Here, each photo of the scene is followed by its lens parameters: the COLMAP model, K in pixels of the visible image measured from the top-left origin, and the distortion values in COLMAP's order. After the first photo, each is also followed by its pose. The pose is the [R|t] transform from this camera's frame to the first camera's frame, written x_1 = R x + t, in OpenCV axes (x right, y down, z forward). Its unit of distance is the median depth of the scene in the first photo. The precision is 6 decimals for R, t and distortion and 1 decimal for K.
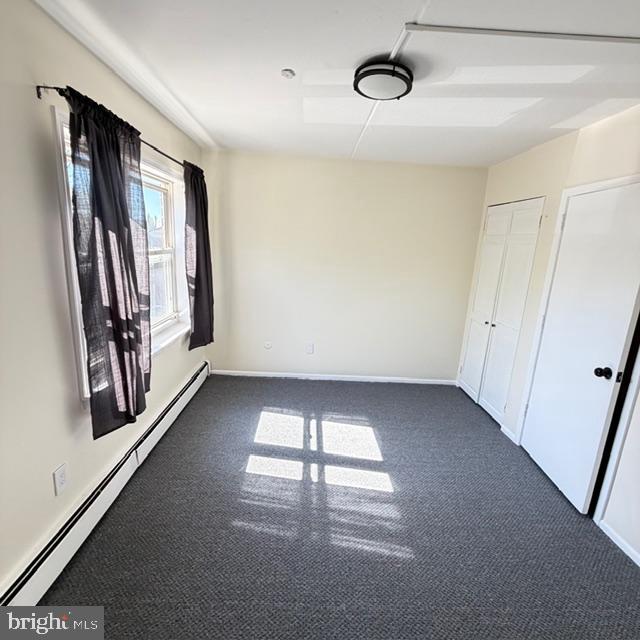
lens RADIAL K [[338.4, 0, 320.0], [0, 338.4, 320.0], [0, 0, 1]] dist [-0.002330, -0.000658]
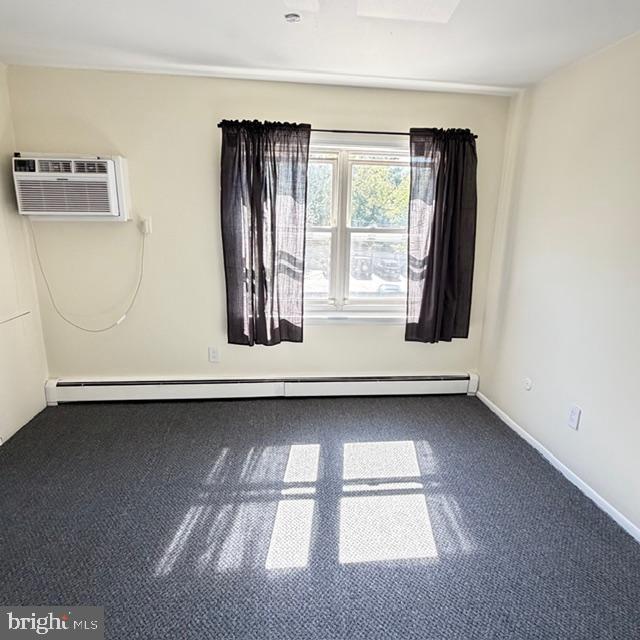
lens RADIAL K [[413.3, 0, 320.0], [0, 413.3, 320.0], [0, 0, 1]] dist [0.003348, 0.000789]
pose [[0.075917, 0.191344, -0.978583, 0.914247], [-0.242787, 0.955425, 0.167981, -0.123797], [0.967104, 0.224835, 0.118989, 0.878537]]
